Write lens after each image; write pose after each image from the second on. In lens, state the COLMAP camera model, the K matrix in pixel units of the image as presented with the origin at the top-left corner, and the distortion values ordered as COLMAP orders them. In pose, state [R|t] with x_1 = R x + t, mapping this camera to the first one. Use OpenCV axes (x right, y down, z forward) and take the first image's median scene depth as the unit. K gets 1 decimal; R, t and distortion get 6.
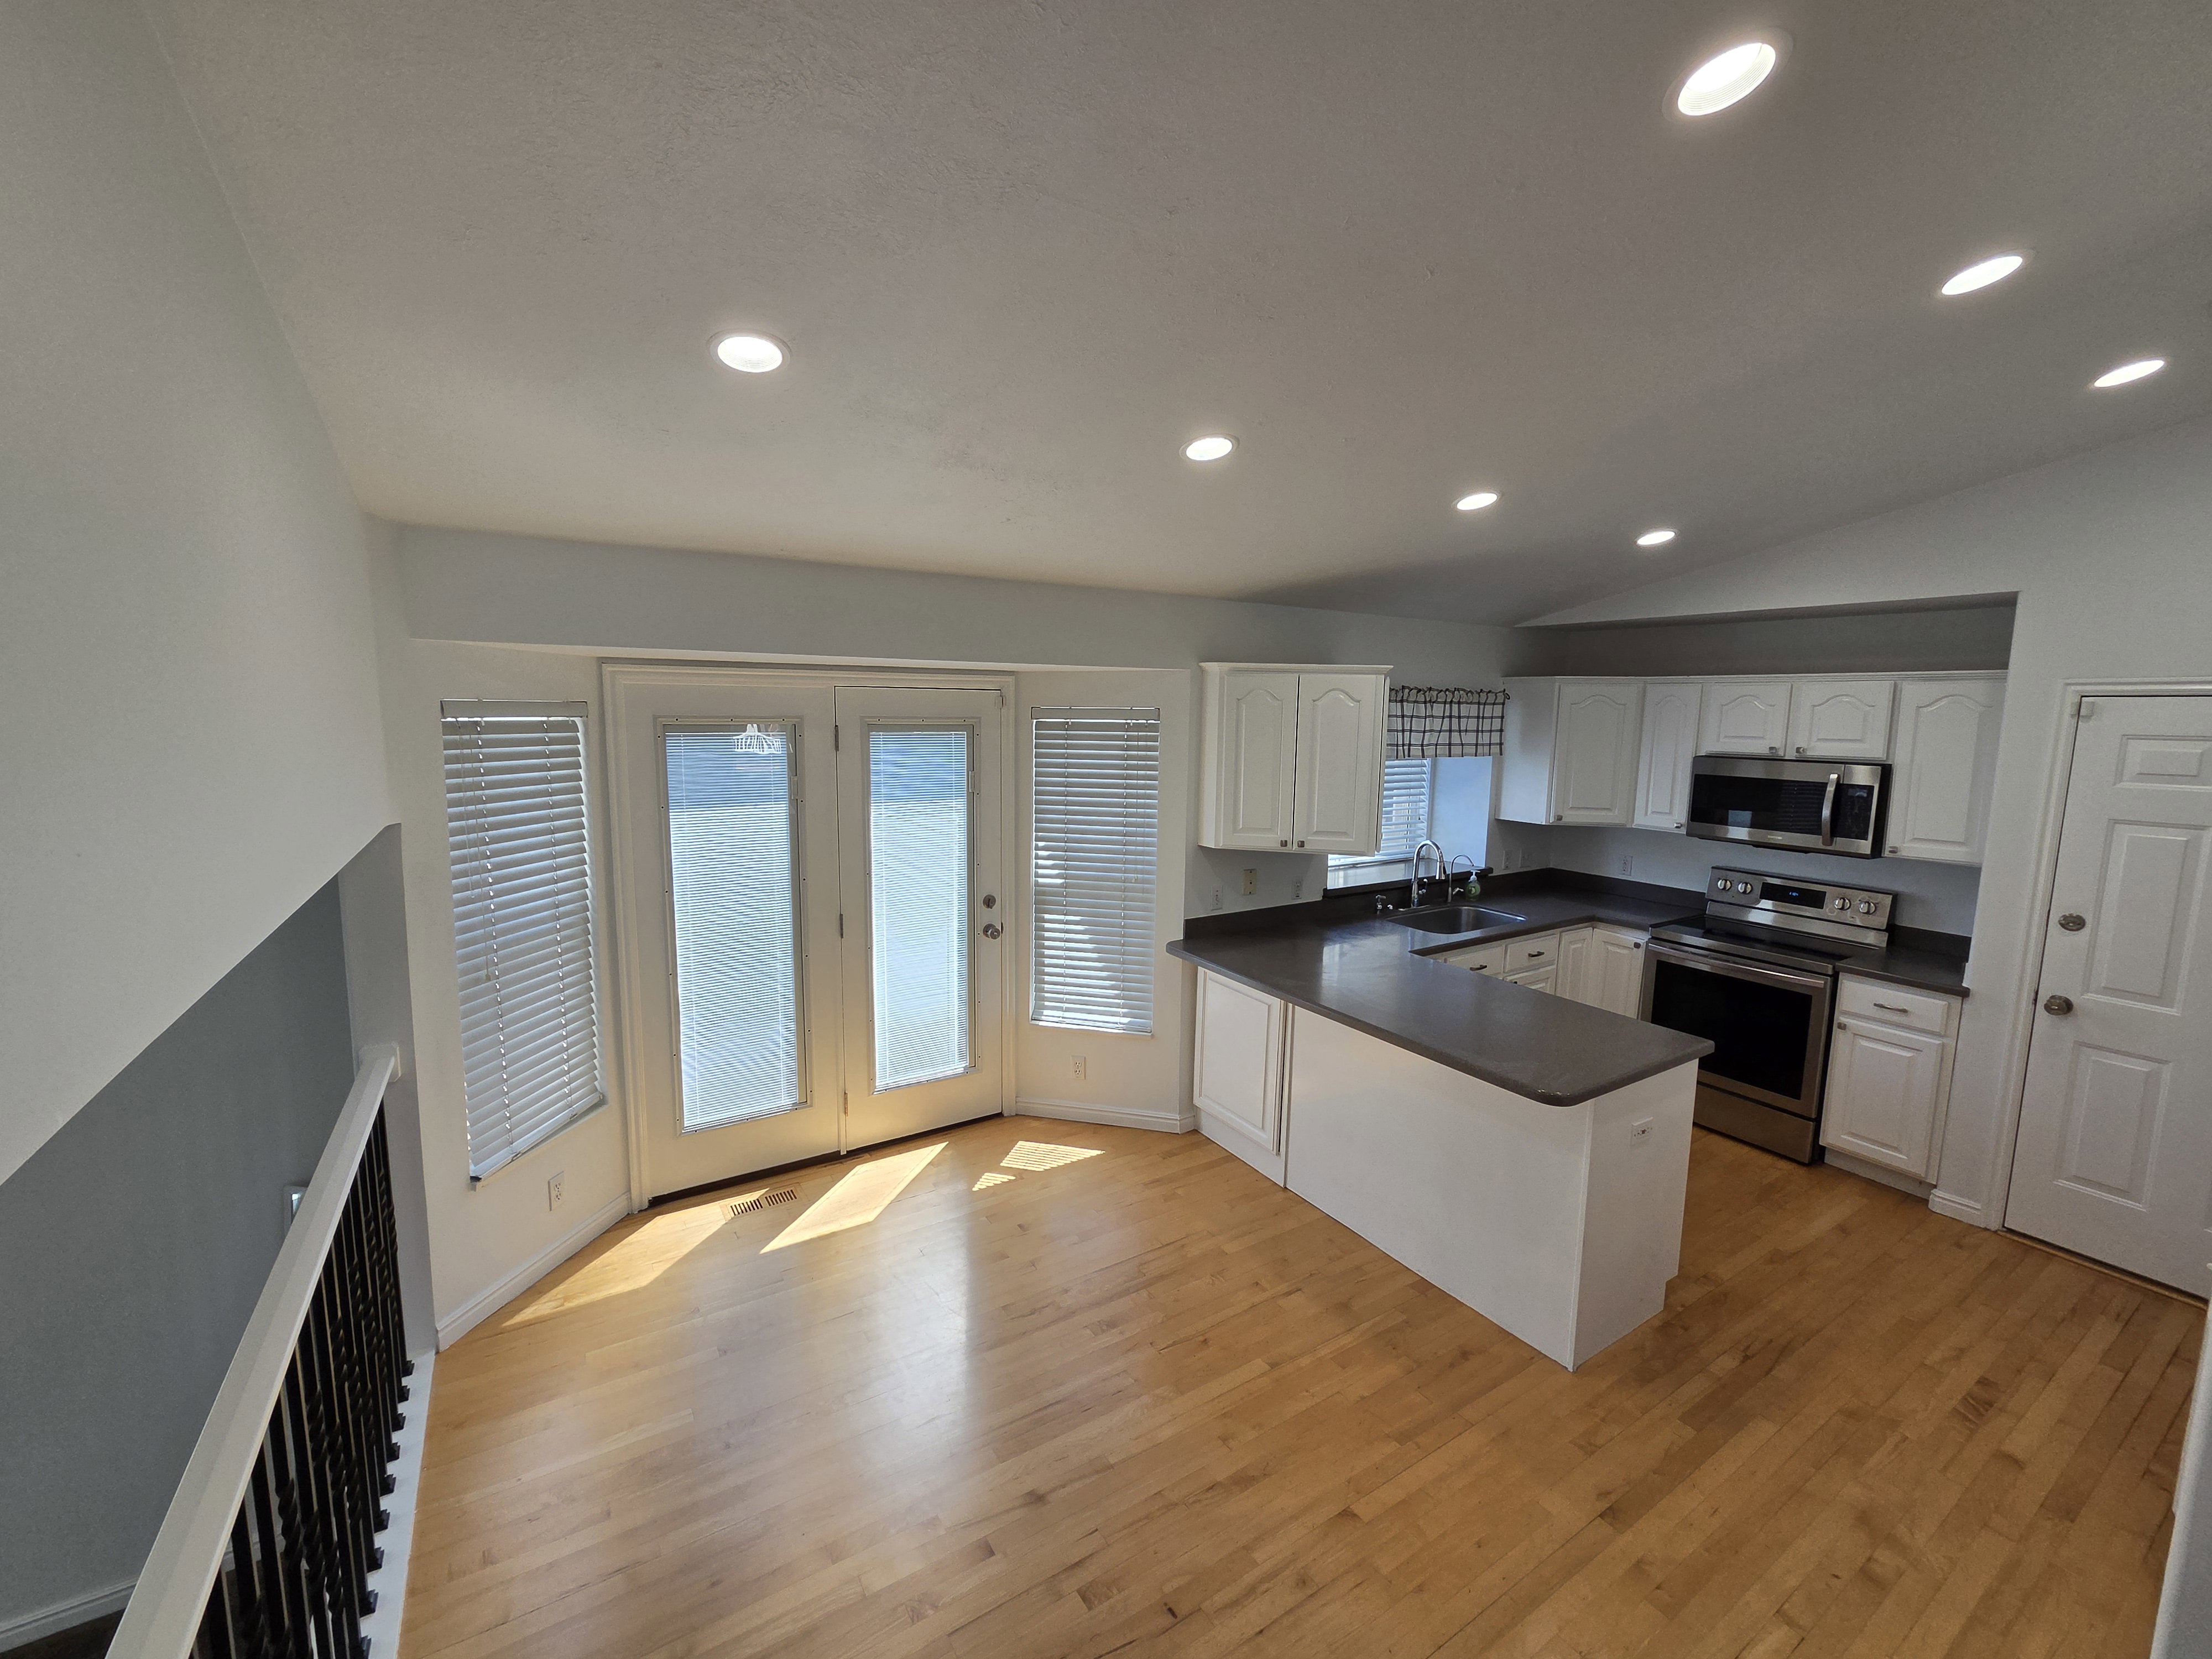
lens RADIAL K [[907.6, 0, 1103.8], [0, 907.6, 817.2], [0, 0, 1]] dist [0.000504, -0.000096]
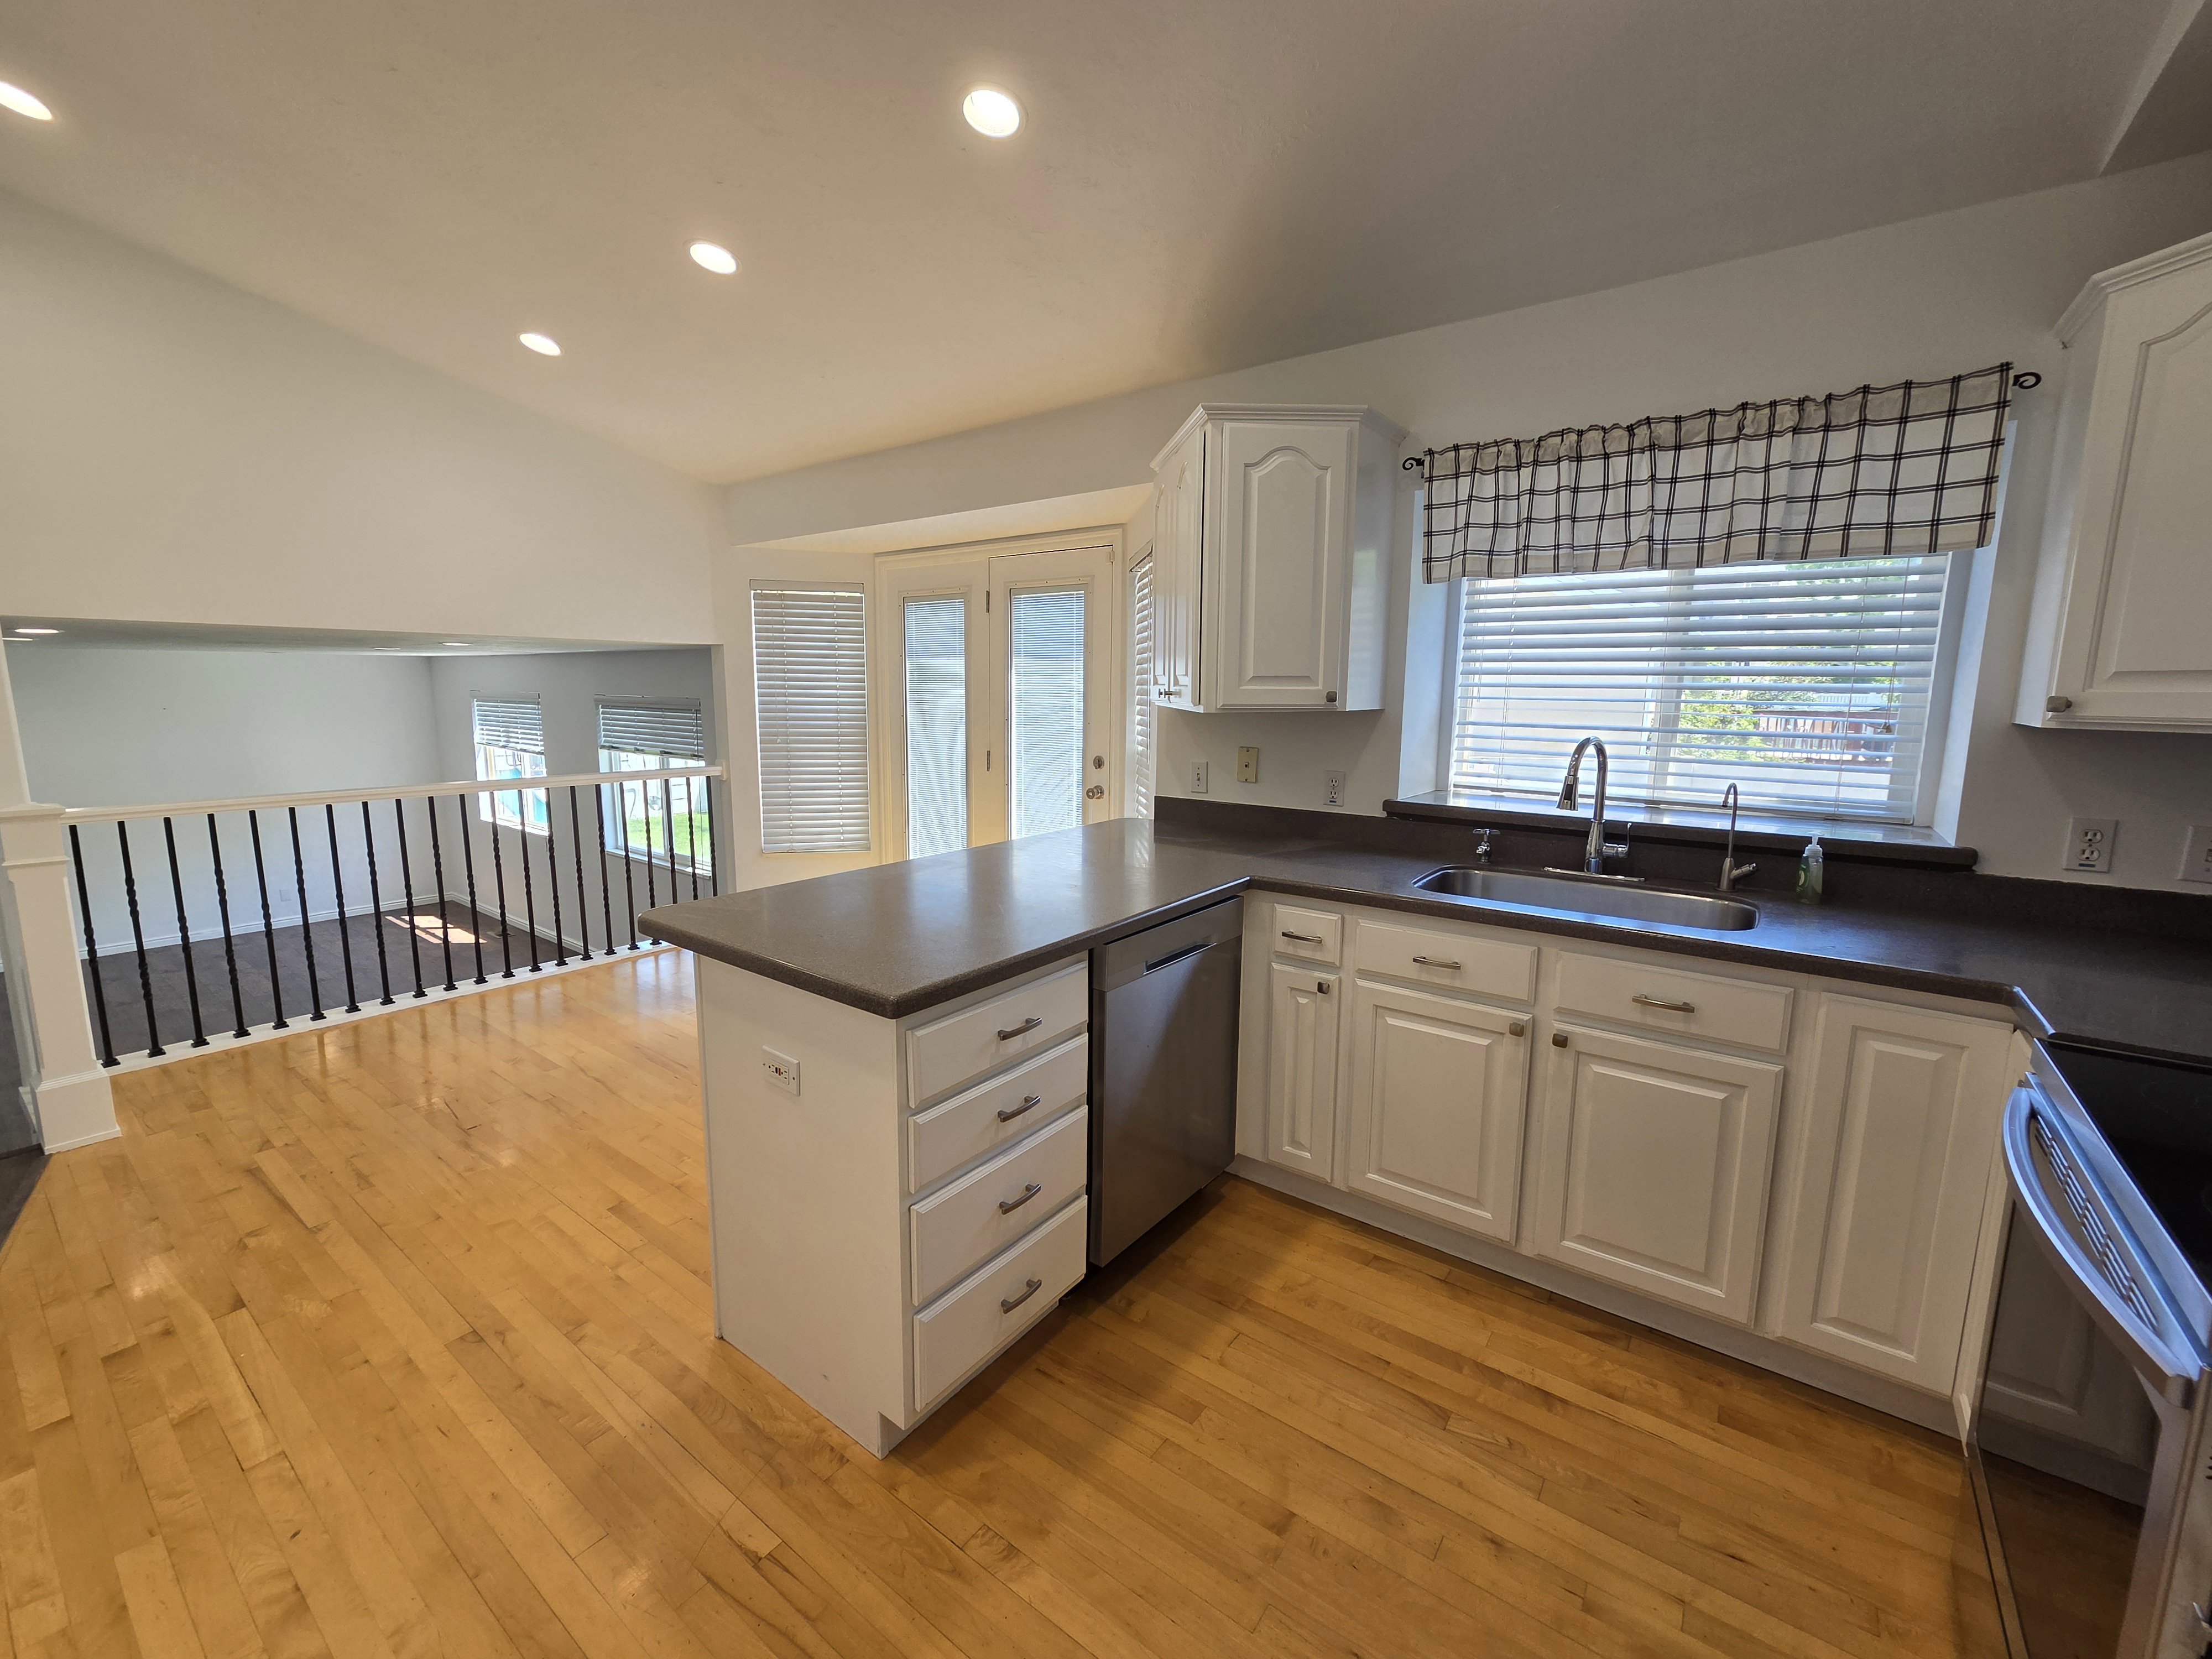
lens RADIAL K [[907.6, 0, 1103.8], [0, 907.6, 817.2], [0, 0, 1]] dist [0.000504, -0.000096]
pose [[0.356744, 0.124752, -0.925835, 0.822907], [-0.115896, 0.989298, 0.088646, 0.063996], [0.926985, 0.075676, 0.367384, 0.649399]]
